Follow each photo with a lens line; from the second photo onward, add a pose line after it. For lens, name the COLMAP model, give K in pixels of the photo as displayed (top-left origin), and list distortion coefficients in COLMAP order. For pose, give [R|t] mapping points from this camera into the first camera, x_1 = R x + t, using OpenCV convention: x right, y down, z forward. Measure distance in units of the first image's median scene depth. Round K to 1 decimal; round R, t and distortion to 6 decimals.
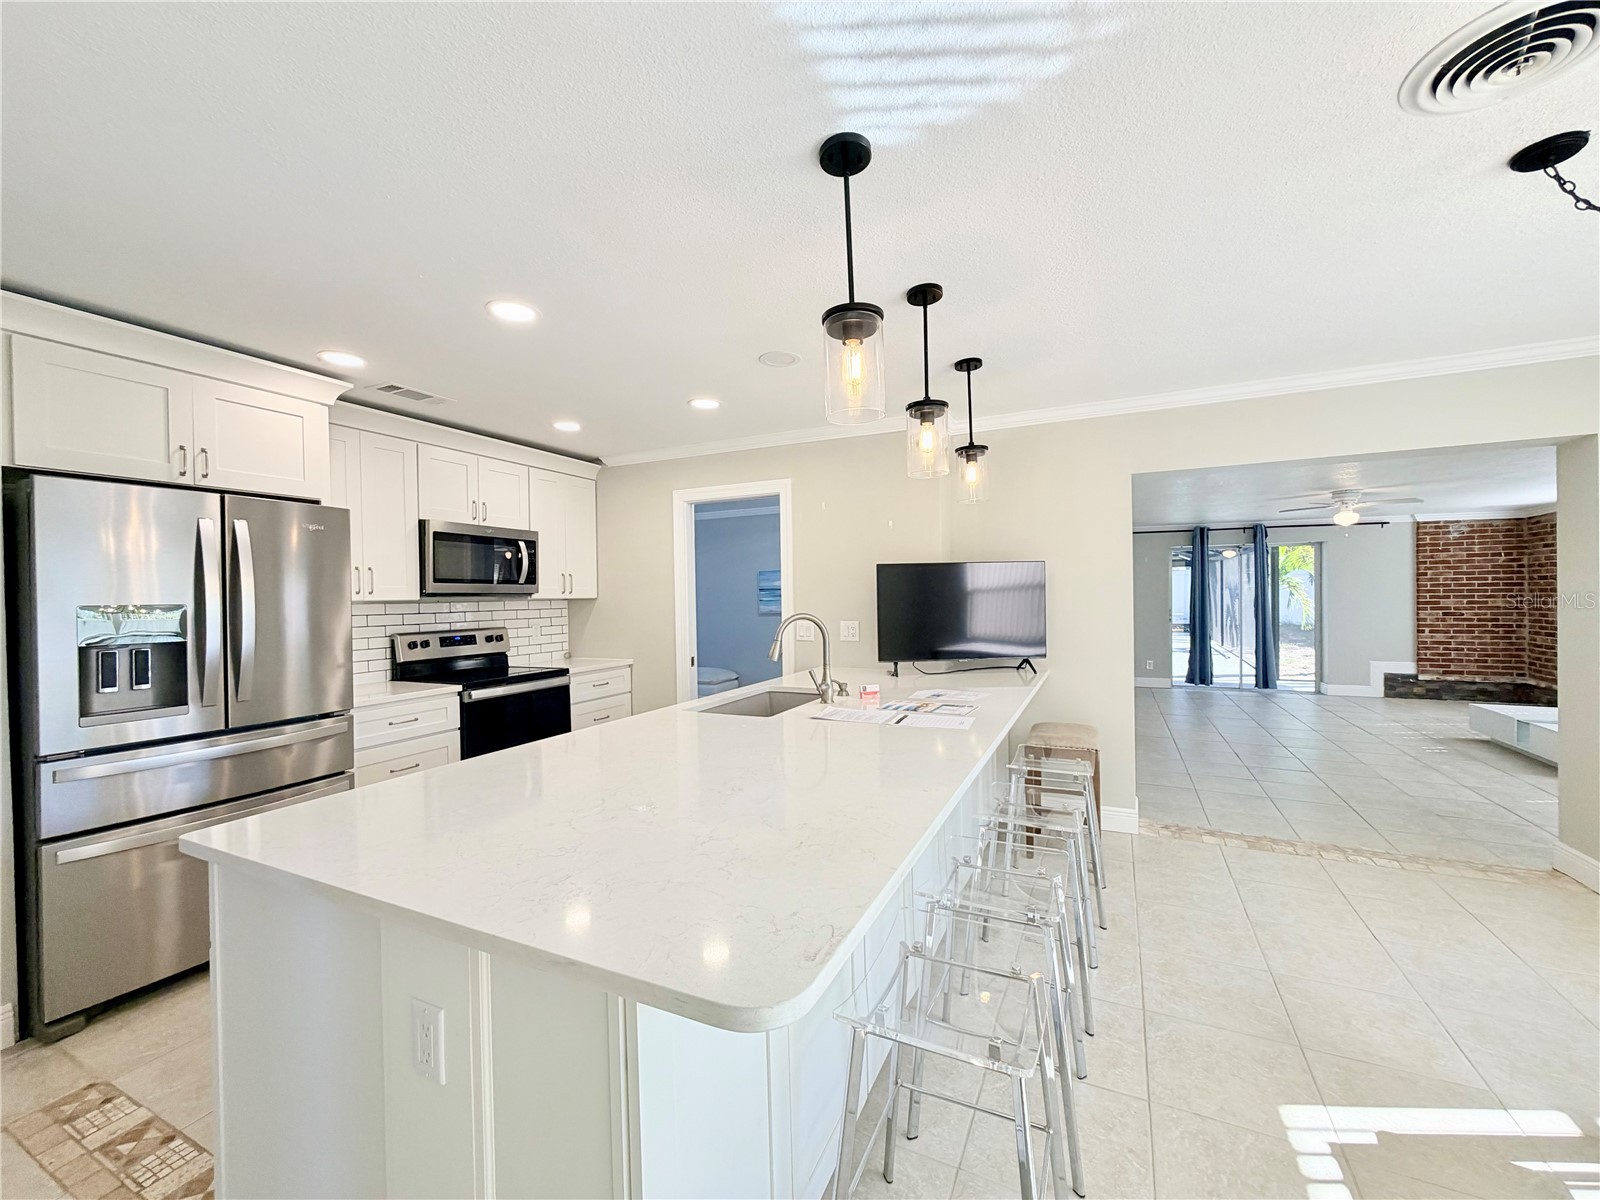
lens RADIAL K [[639.5, 0, 806.3], [0, 639.5, 598.9], [0, 0, 1]] dist [0.002529, -0.000769]
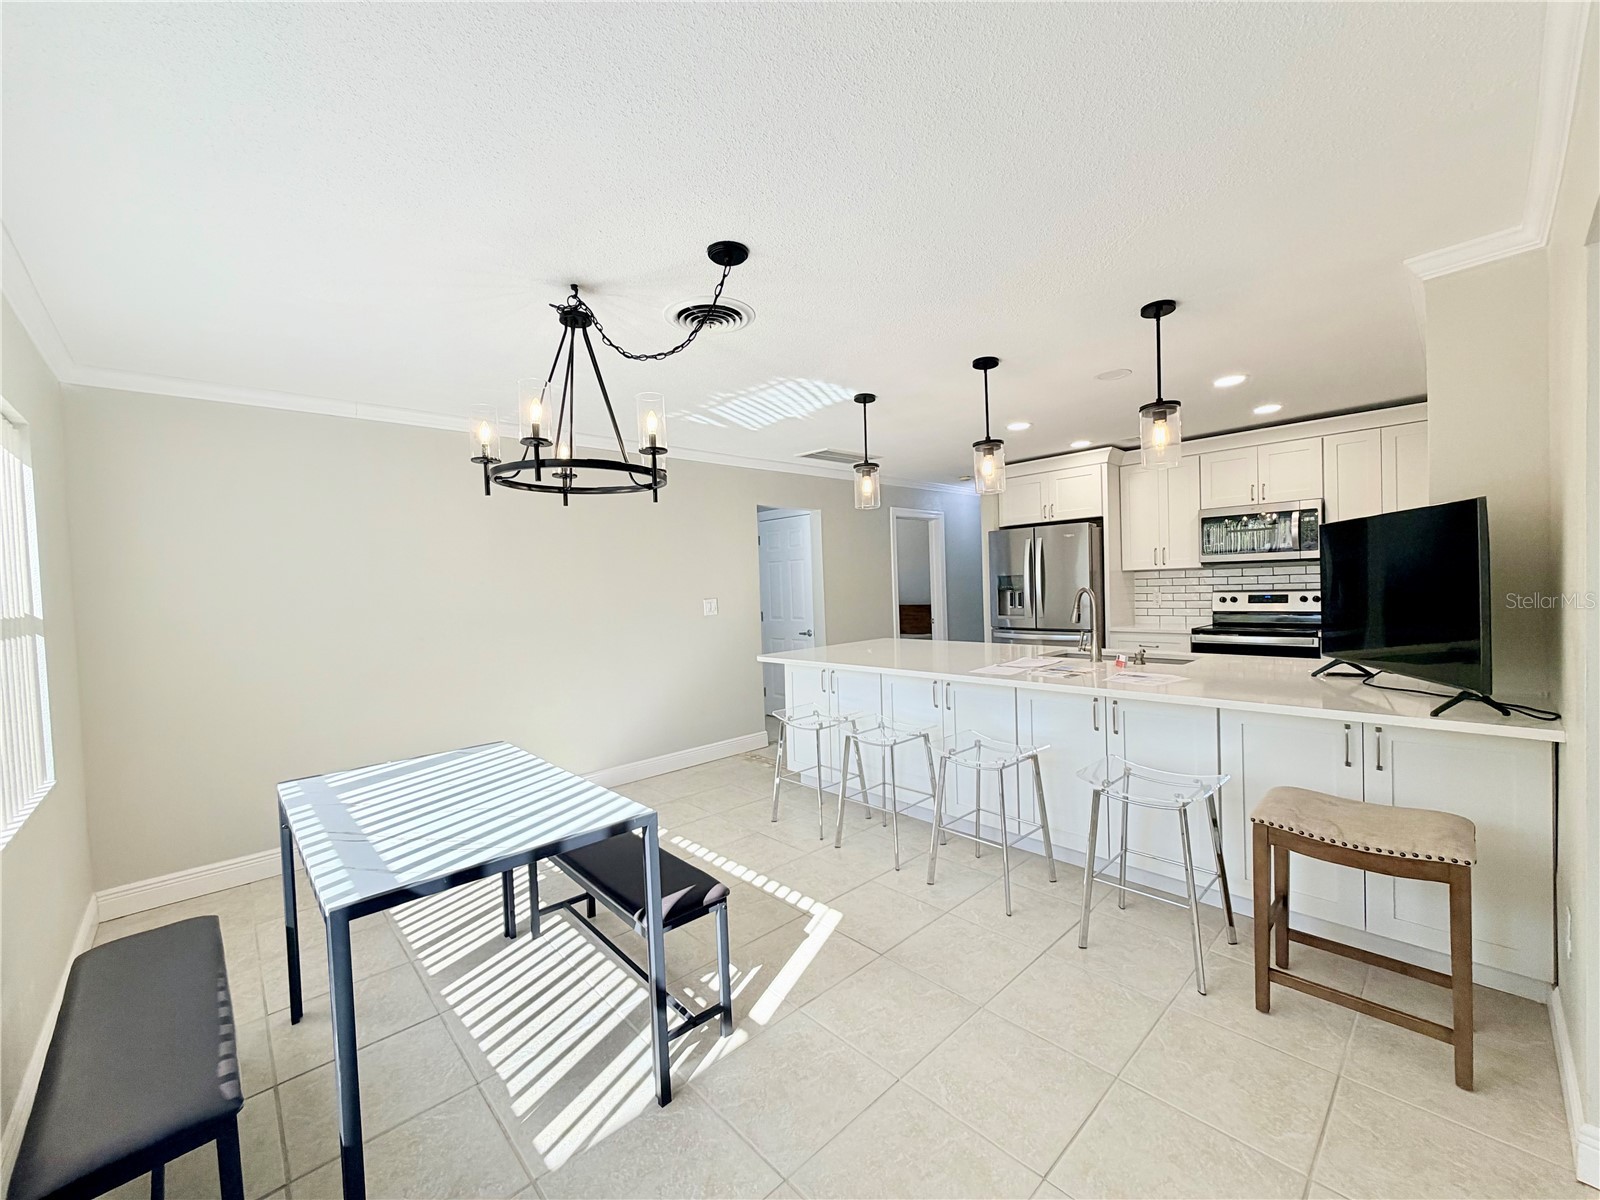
lens RADIAL K [[639.5, 0, 806.3], [0, 639.5, 598.9], [0, 0, 1]] dist [0.002529, -0.000769]
pose [[-0.358280, 0.052719, -0.932125, 1.402281], [0.038226, 0.998396, 0.041774, -0.029107], [0.932831, -0.020664, -0.359720, 0.959945]]
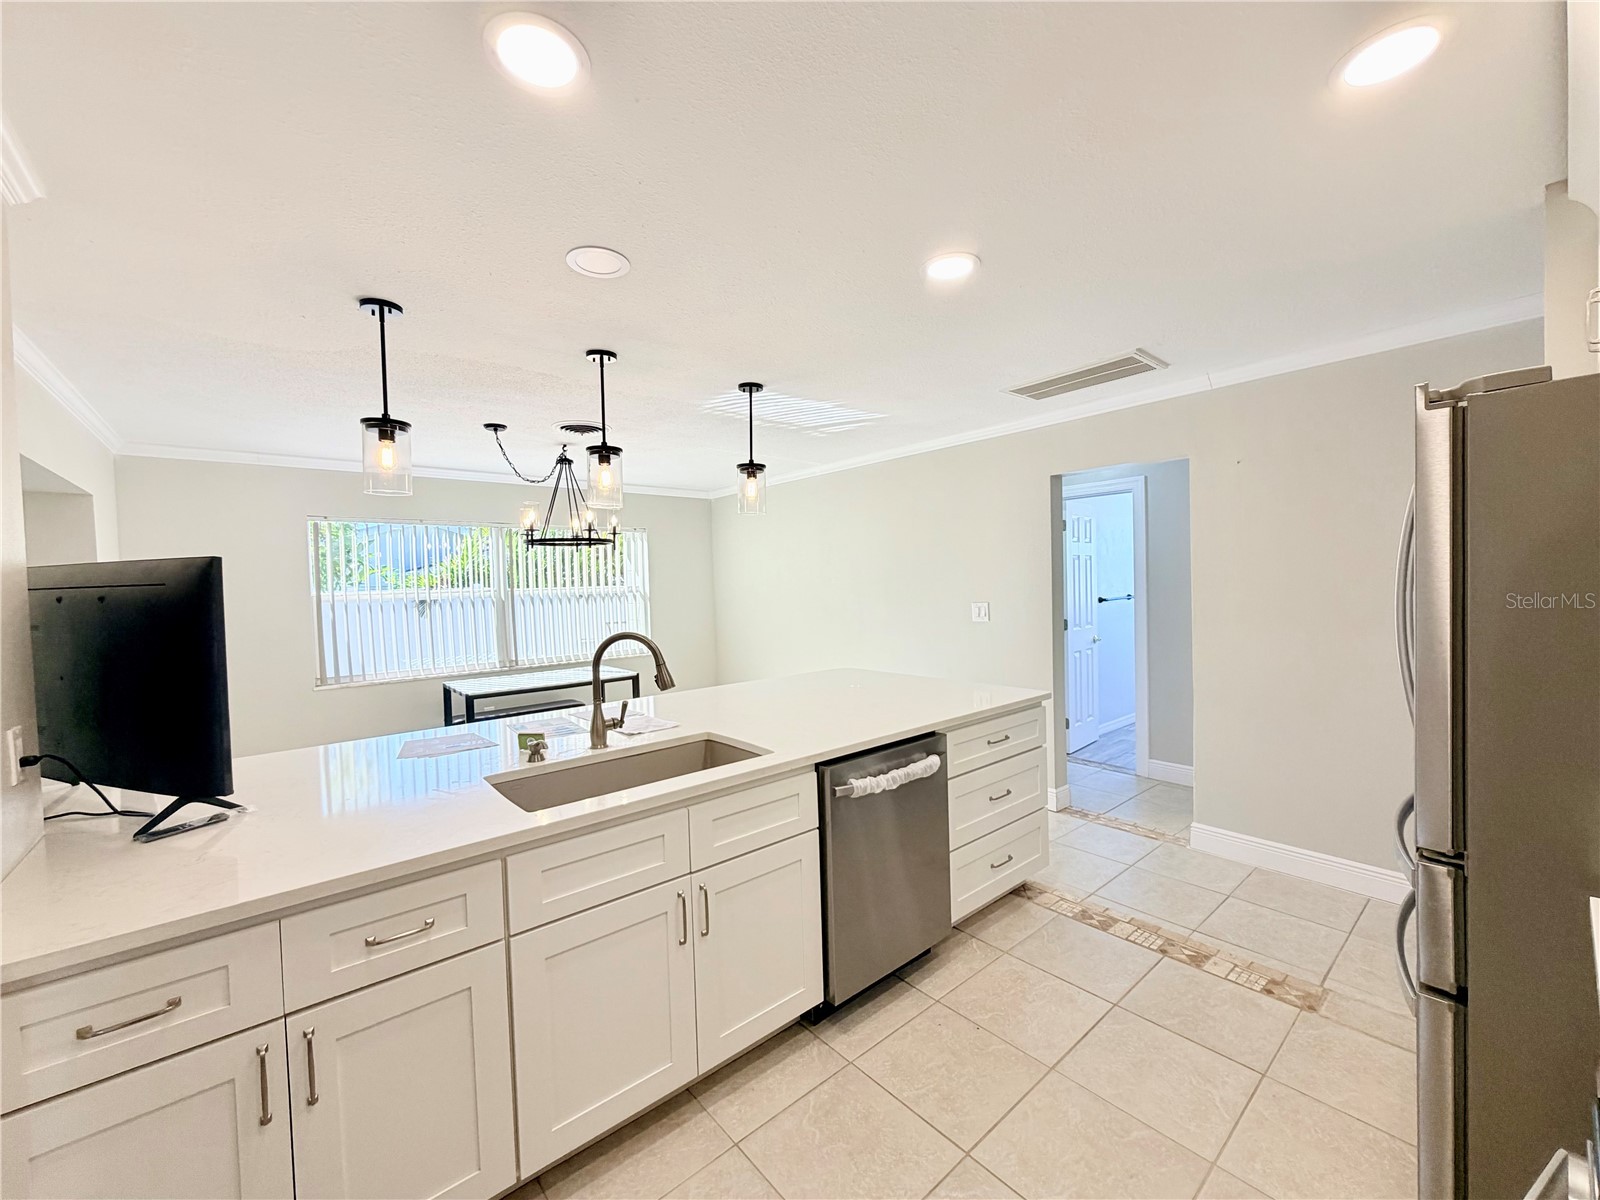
lens RADIAL K [[639.5, 0, 806.3], [0, 639.5, 598.9], [0, 0, 1]] dist [0.002529, -0.000769]
pose [[-0.910419, 0.033282, 0.412346, -0.550776], [0.047374, 0.998589, 0.023997, -0.028951], [-0.410966, 0.041382, -0.910711, 1.661888]]
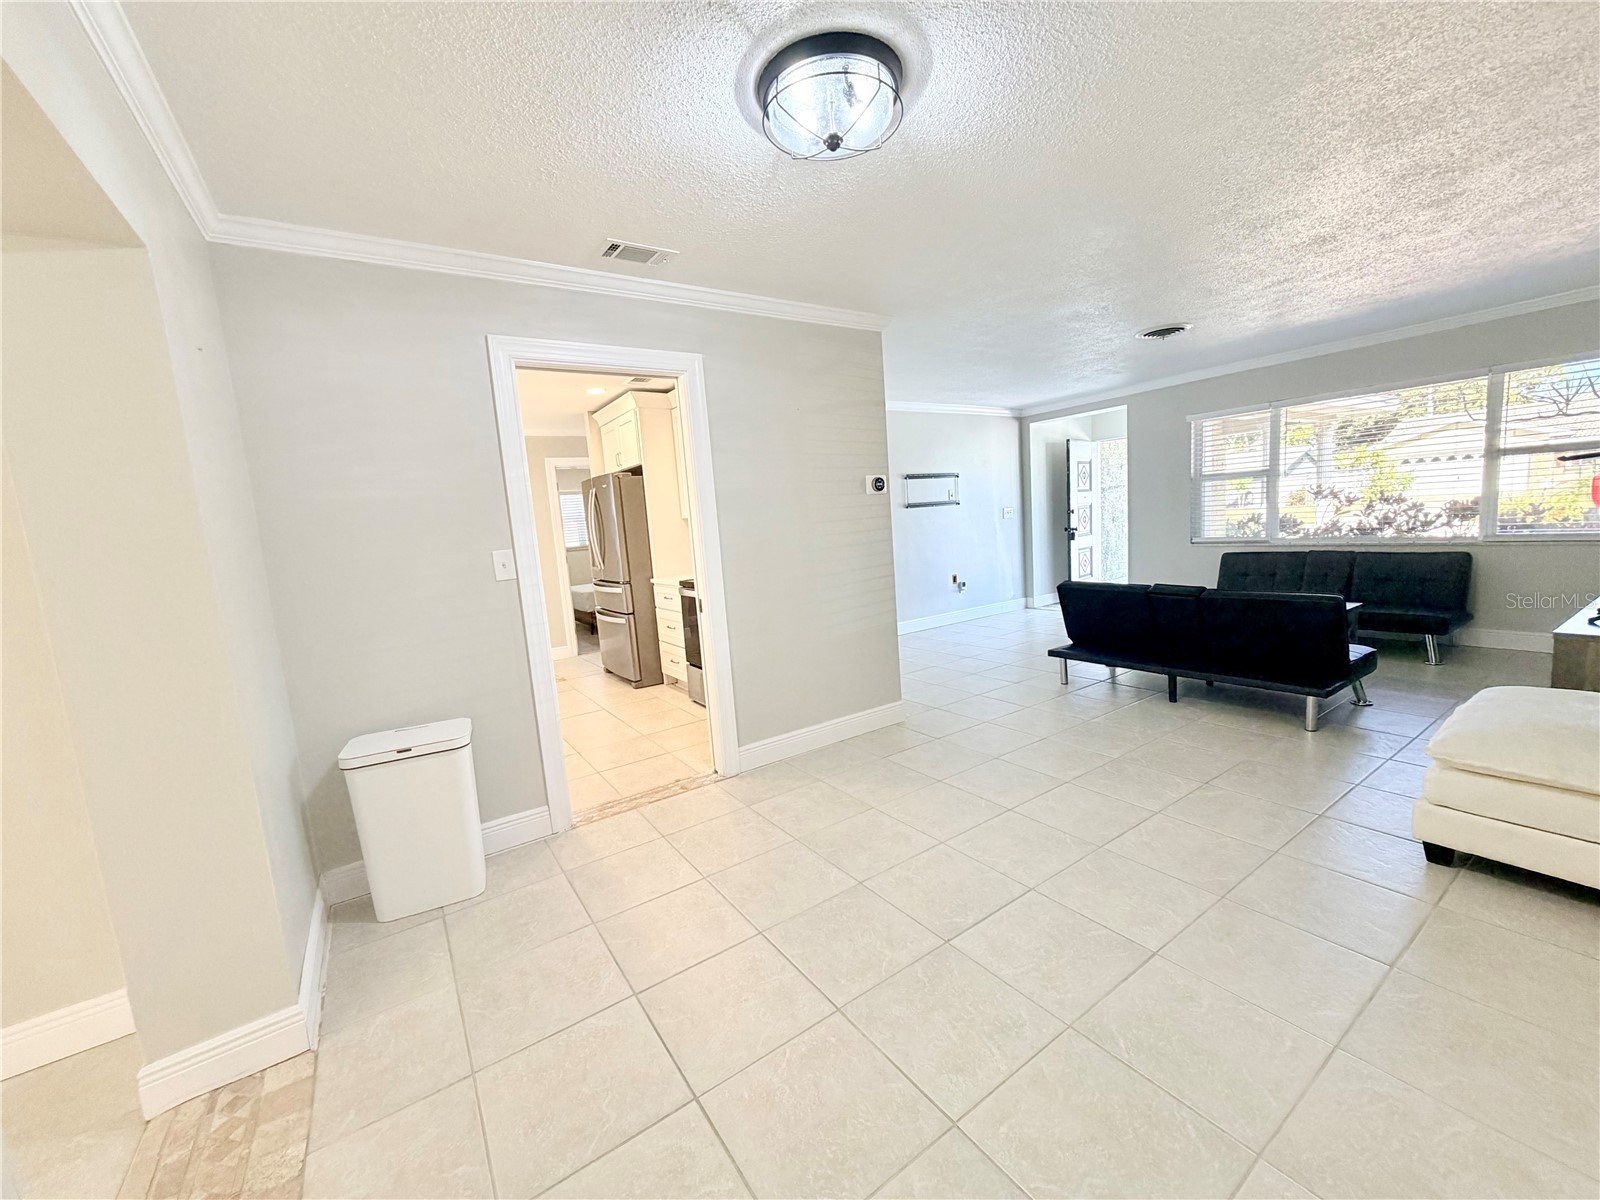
lens RADIAL K [[639.5, 0, 806.3], [0, 639.5, 598.9], [0, 0, 1]] dist [0.002529, -0.000769]
pose [[-0.505092, 0.161198, -0.847878, 0.641741], [0.078494, 0.986911, 0.140871, 0.002673], [0.859489, 0.004599, -0.511134, 2.559403]]
